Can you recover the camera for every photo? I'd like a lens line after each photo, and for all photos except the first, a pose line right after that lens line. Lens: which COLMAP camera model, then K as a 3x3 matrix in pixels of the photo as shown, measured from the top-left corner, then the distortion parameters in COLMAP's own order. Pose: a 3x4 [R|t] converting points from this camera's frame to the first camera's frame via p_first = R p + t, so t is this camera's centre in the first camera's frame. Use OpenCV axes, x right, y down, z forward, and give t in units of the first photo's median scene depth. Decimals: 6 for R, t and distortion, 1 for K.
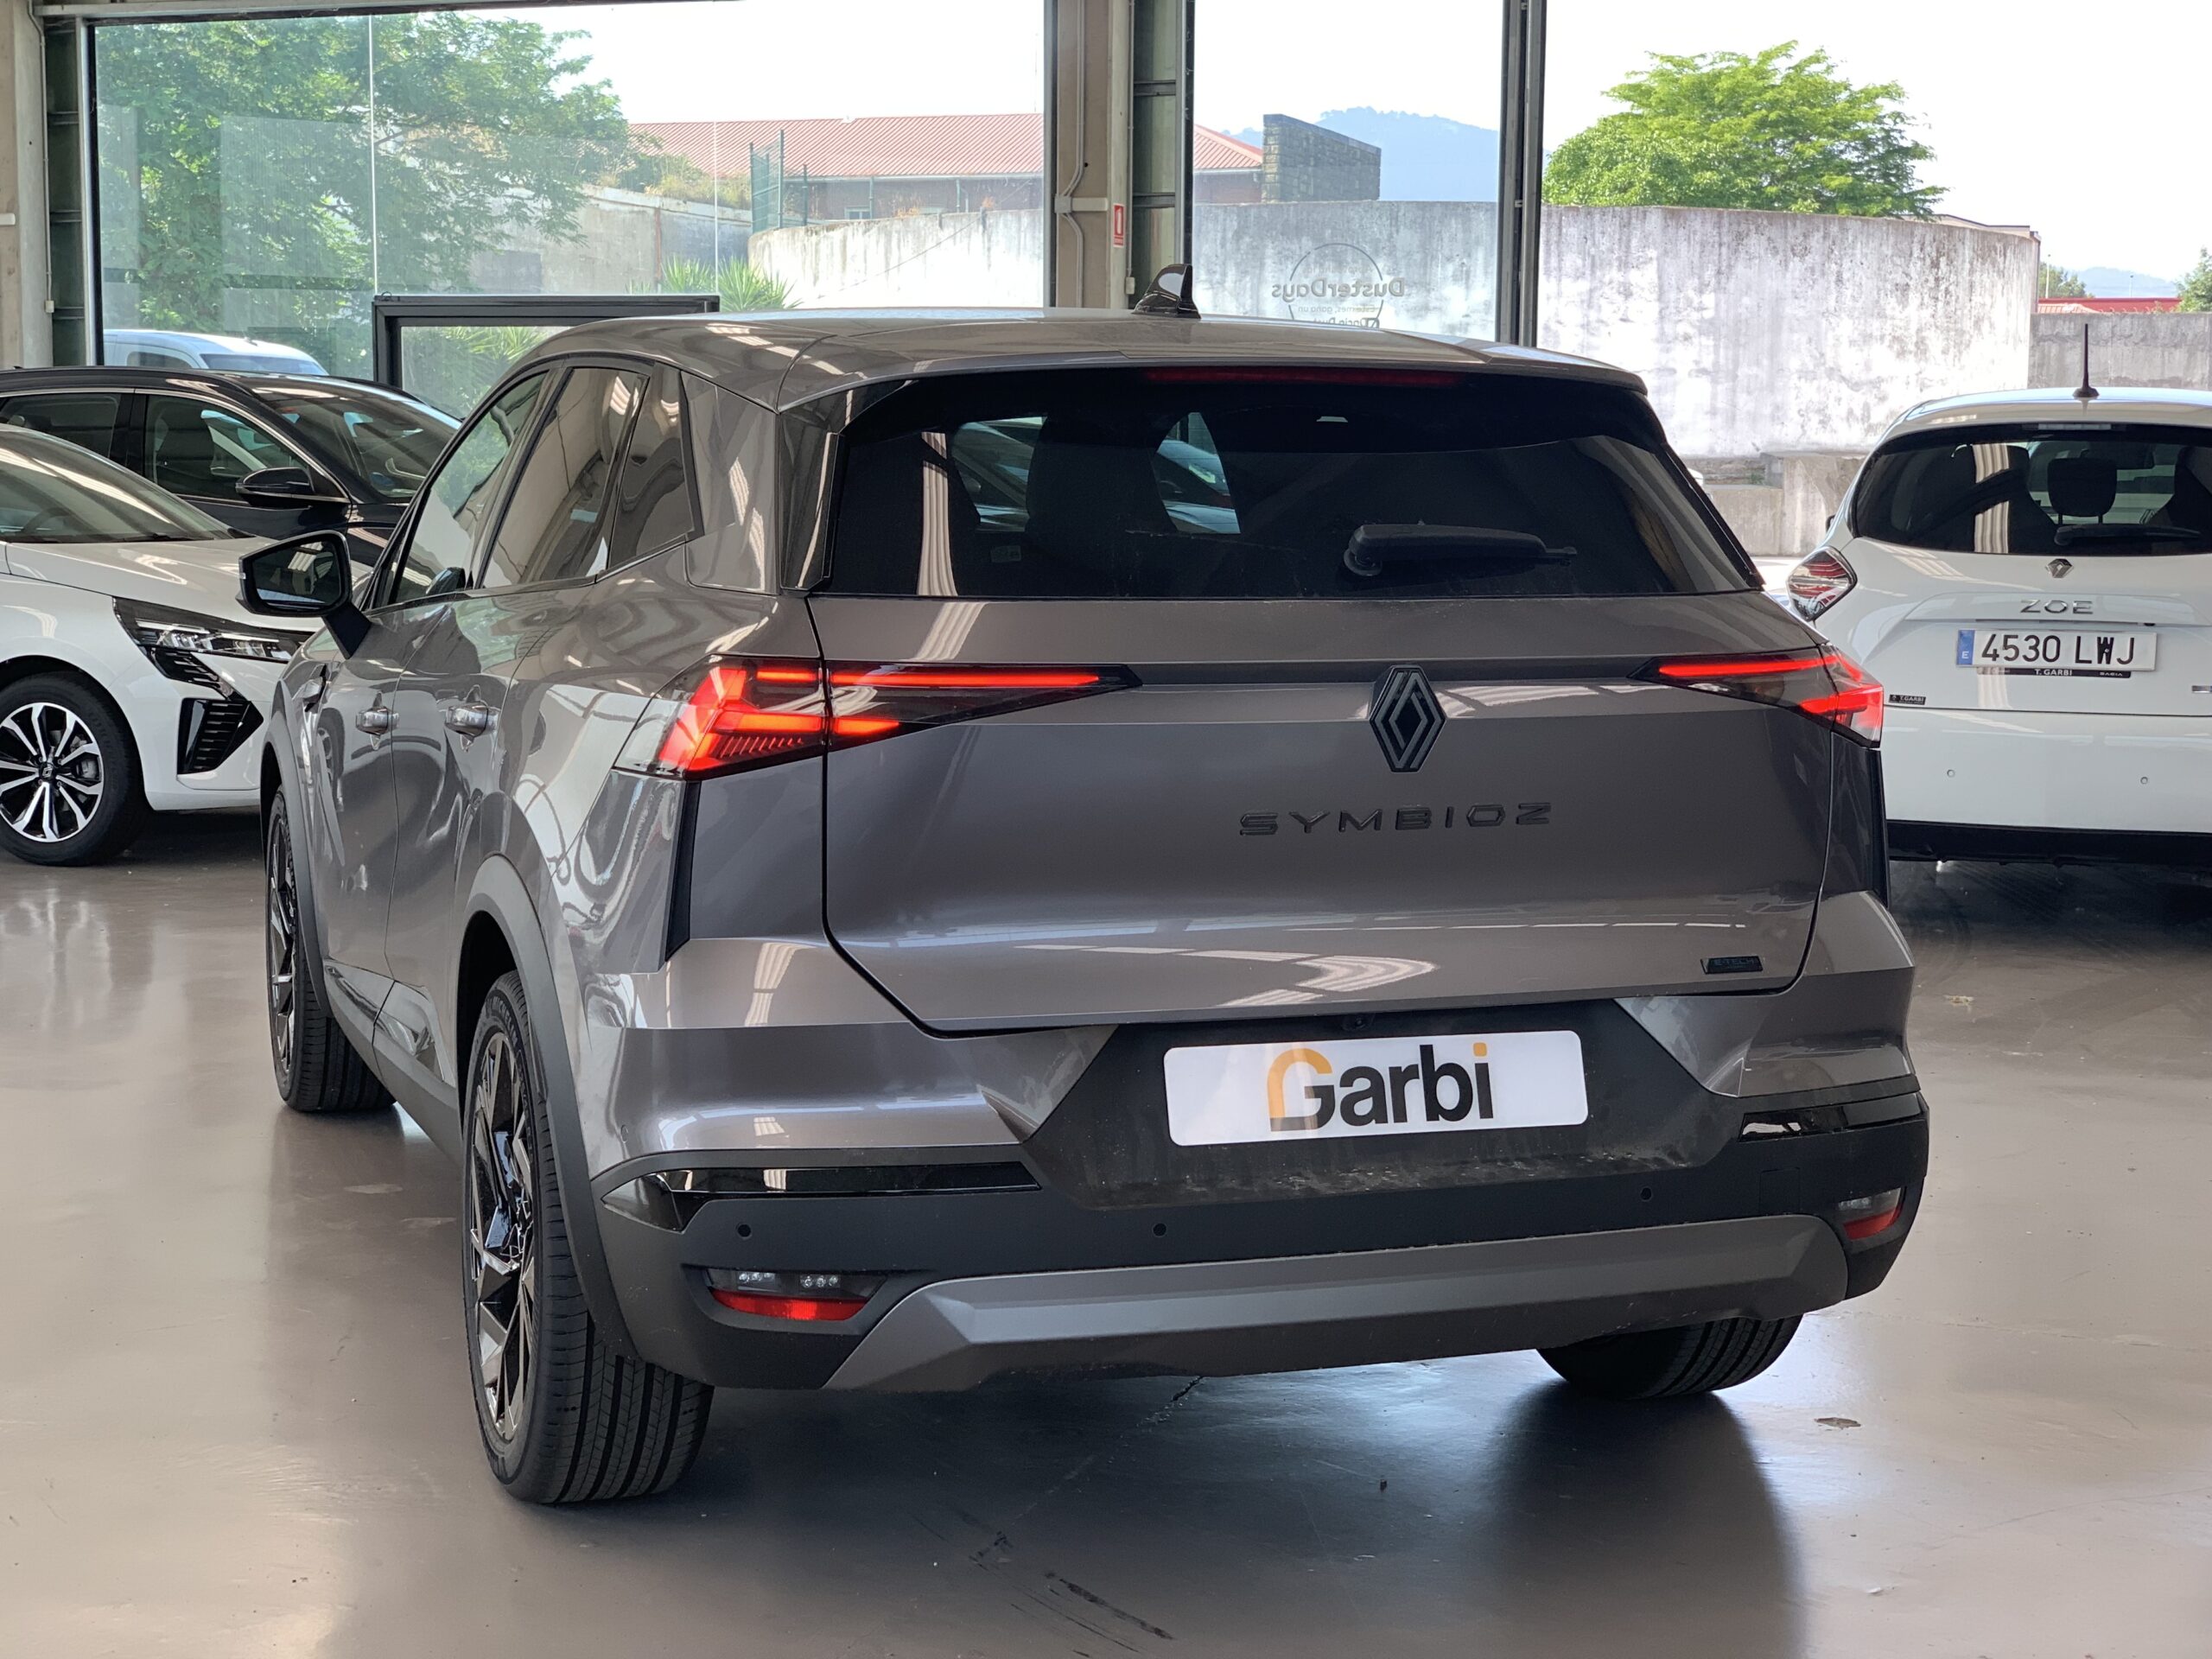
lens RADIAL K [[3345.8, 0, 1109.0], [0, 3345.8, 842.2], [0, 0, 1]] dist [0.028127, 0.000000]
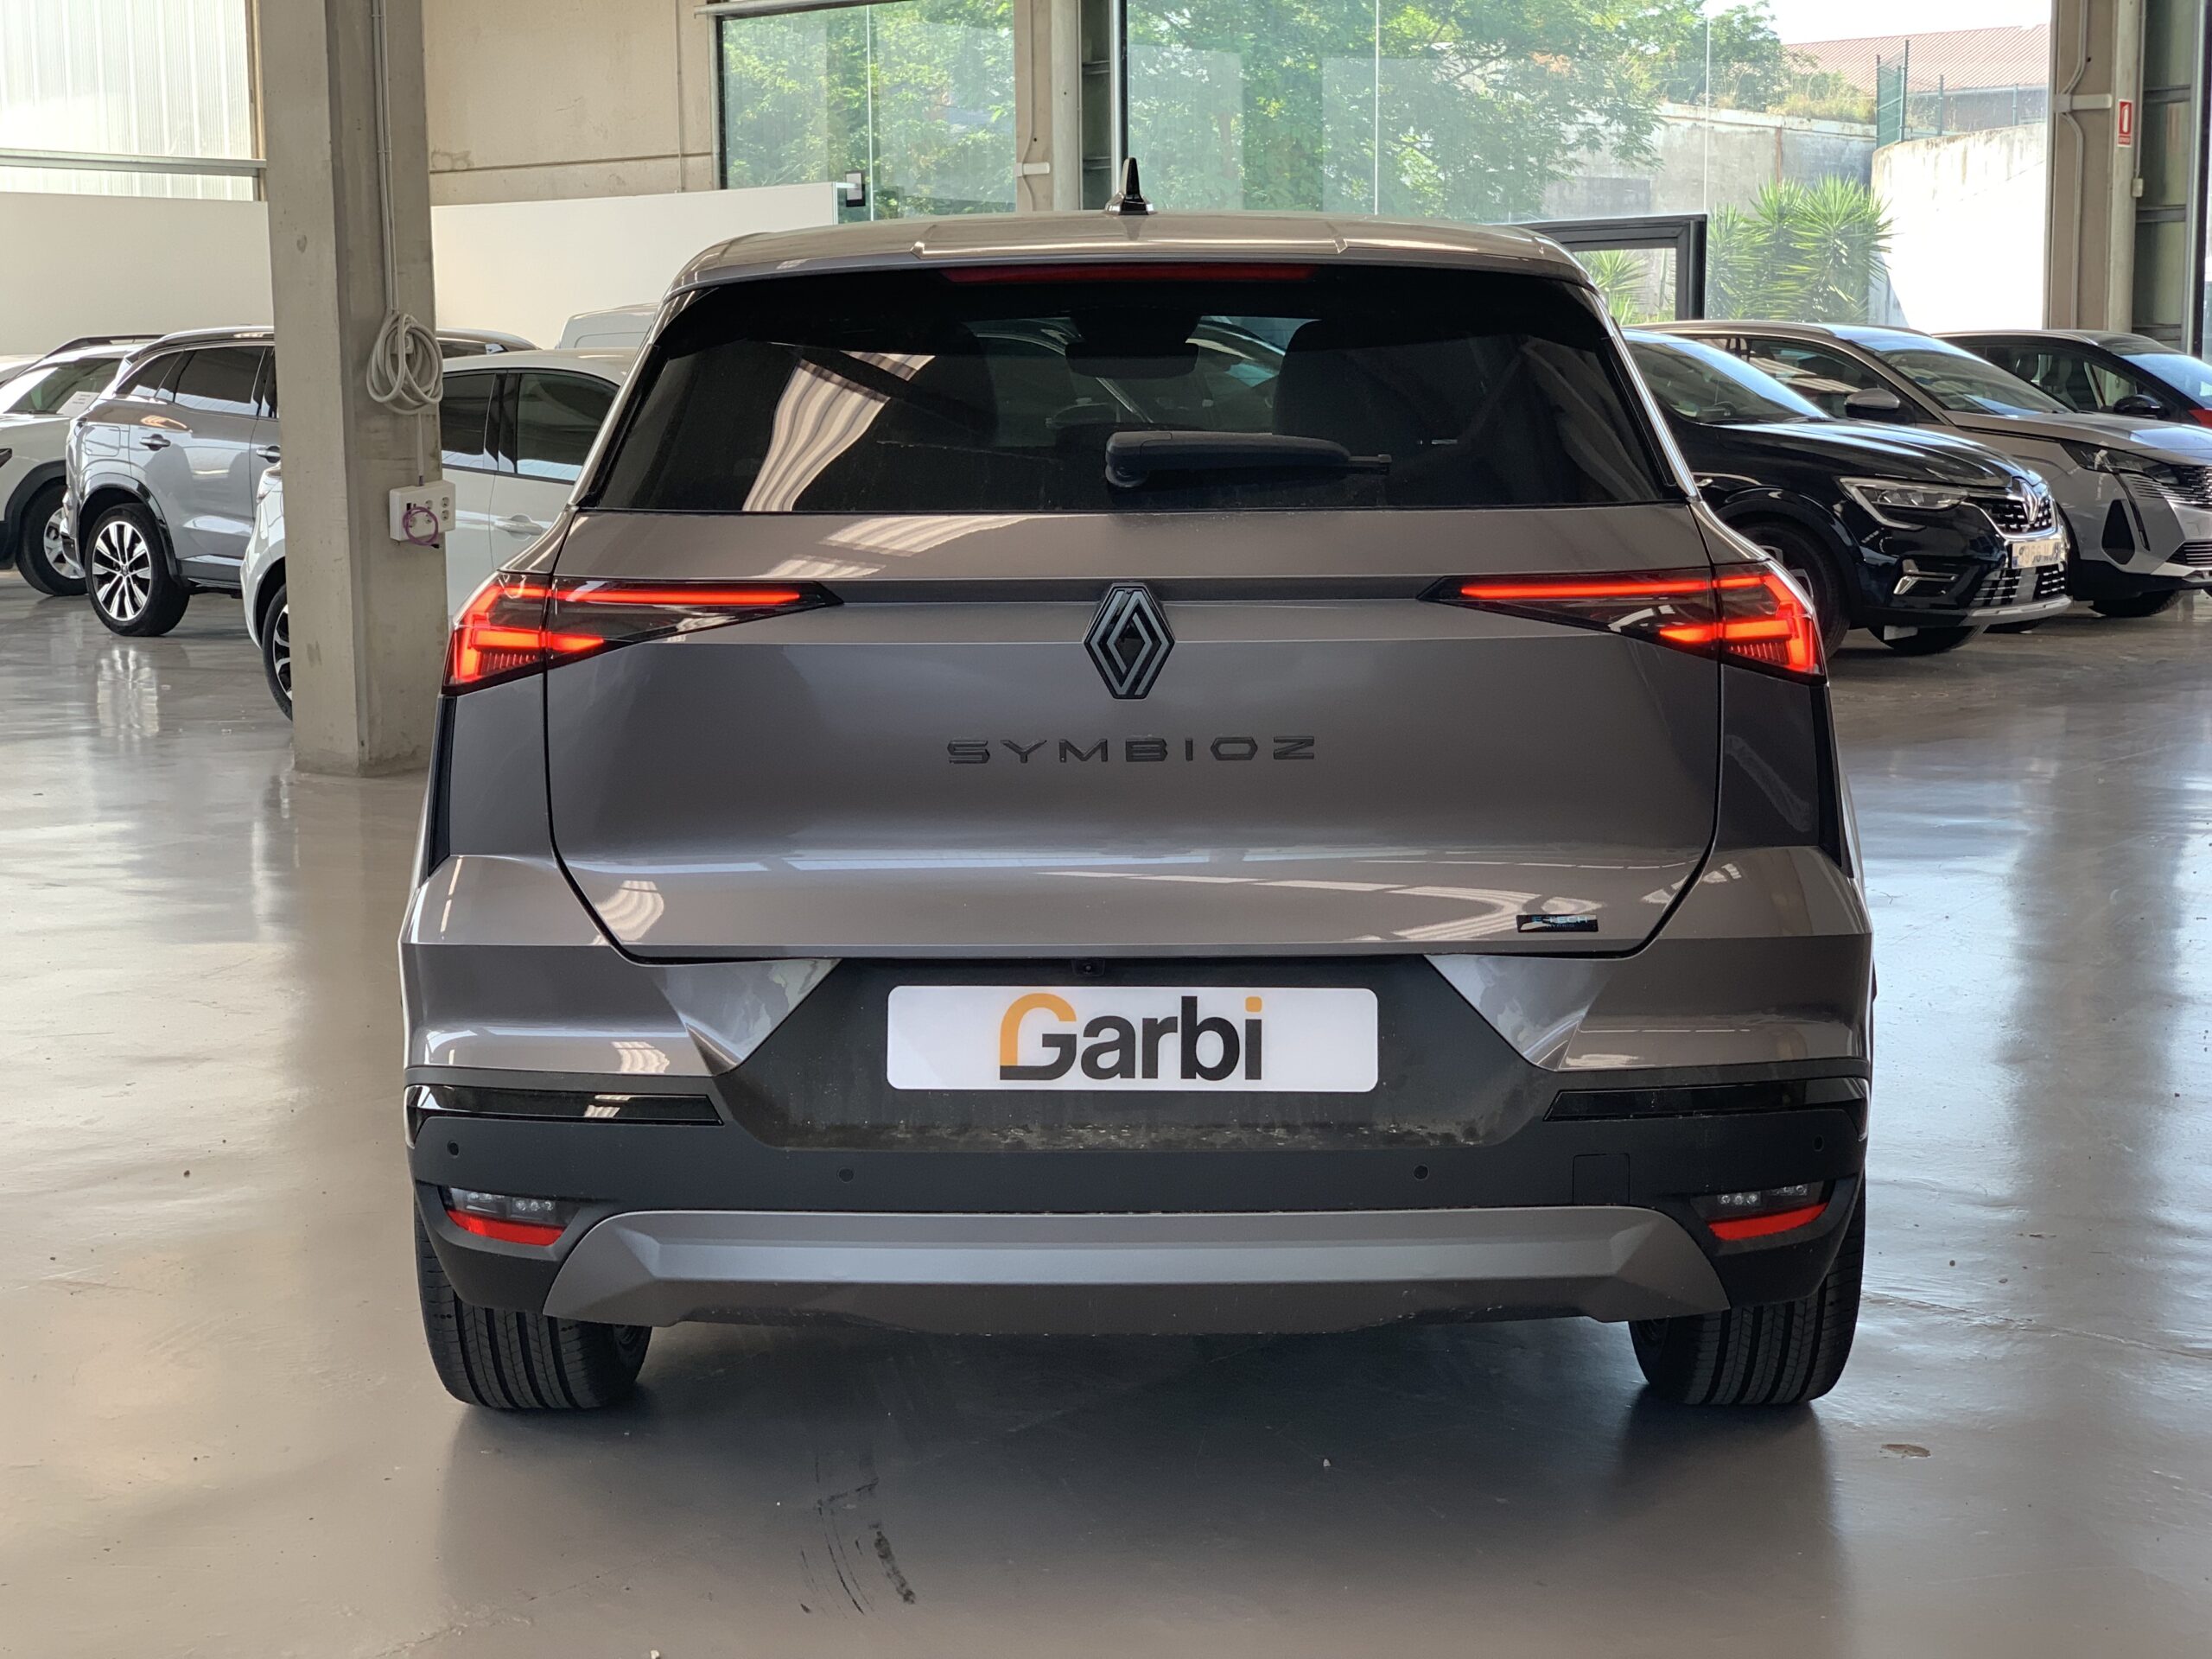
lens RADIAL K [[3345.8, 0, 1097.3], [0, 3345.8, 878.1], [0, 0, 1]] dist [0.028127, 0.000000]
pose [[0.935105, 0.034344, -0.352702, 0.394329], [-0.023529, 0.999114, 0.034905, -0.003634], [0.353588, -0.024341, 0.935084, 0.128318]]
